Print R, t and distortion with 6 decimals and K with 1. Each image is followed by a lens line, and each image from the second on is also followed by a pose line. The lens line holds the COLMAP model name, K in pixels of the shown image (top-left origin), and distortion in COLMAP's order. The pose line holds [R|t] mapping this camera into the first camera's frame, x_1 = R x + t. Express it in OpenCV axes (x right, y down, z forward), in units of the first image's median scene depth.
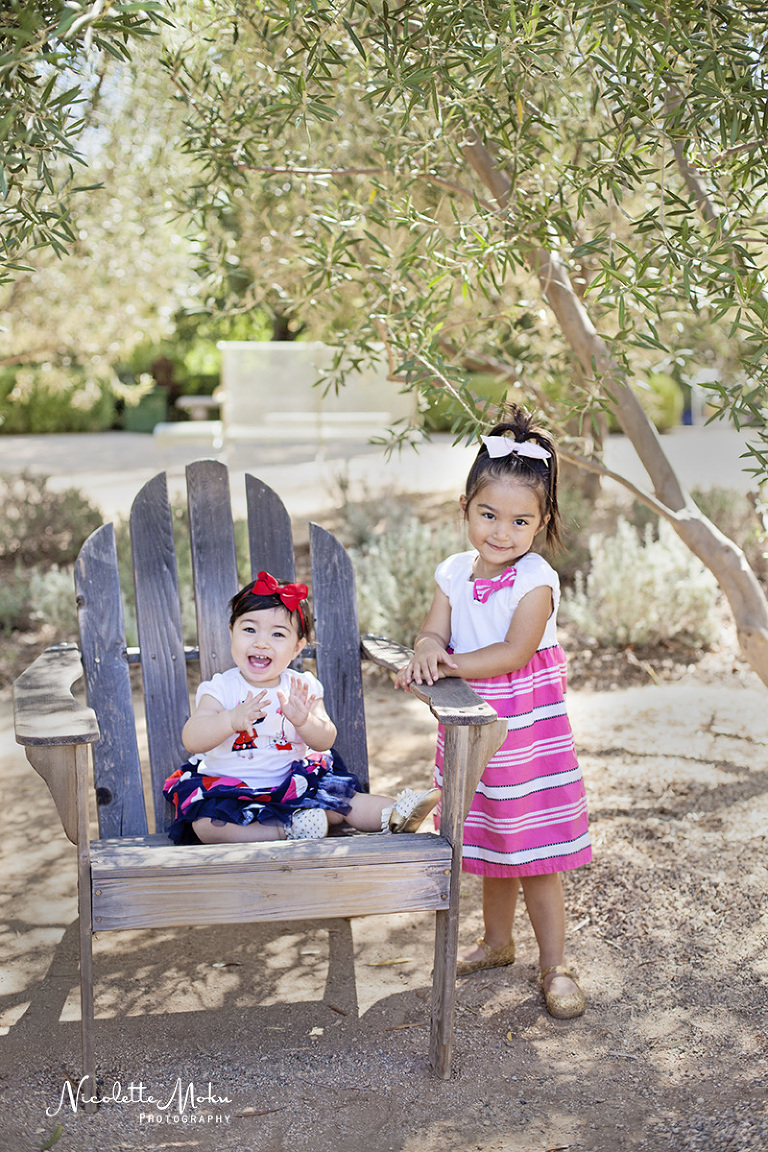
lens RADIAL K [[1659.3, 0, 381.8], [0, 1659.3, 579.3], [0, 0, 1]] dist [-0.117329, 0.000000]
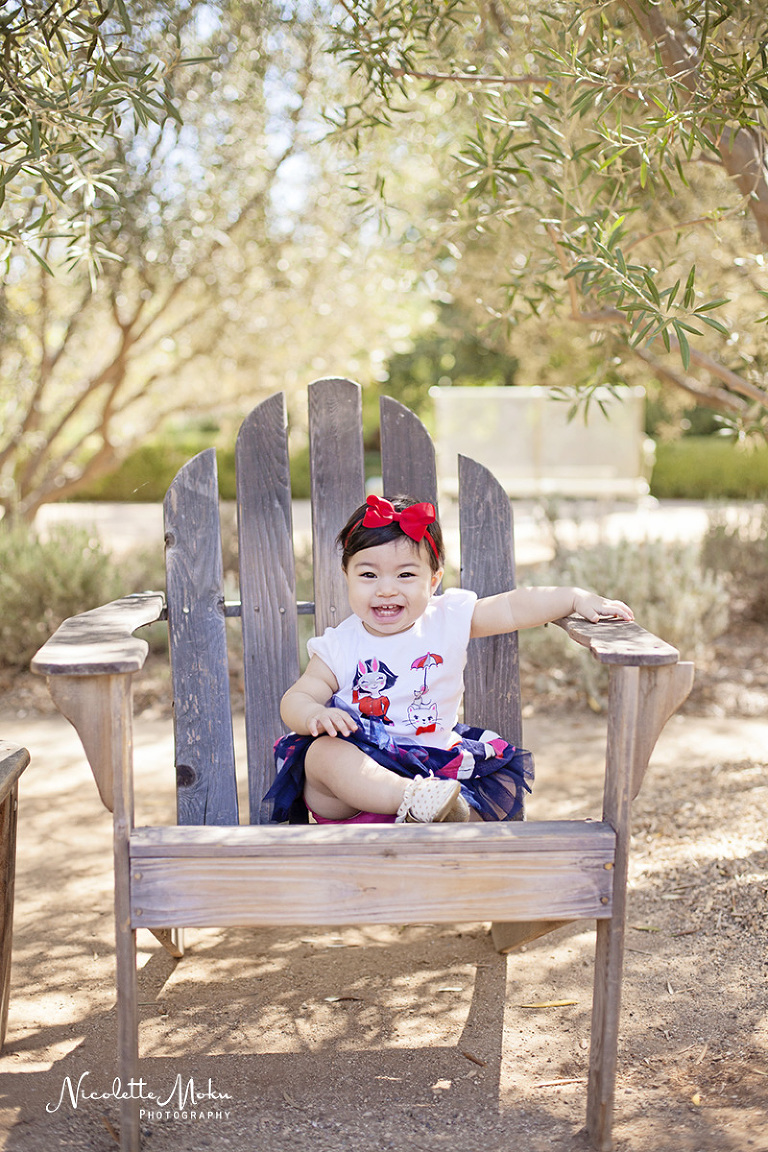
lens RADIAL K [[1659.3, 0, 386.3], [0, 1659.3, 572.9], [0, 0, 1]] dist [-0.117329, 0.000000]
pose [[0.989842, 0.002014, -0.142158, 0.039545], [-0.011390, 0.997809, -0.065175, 0.082432], [0.141715, 0.066132, 0.987696, 0.214192]]
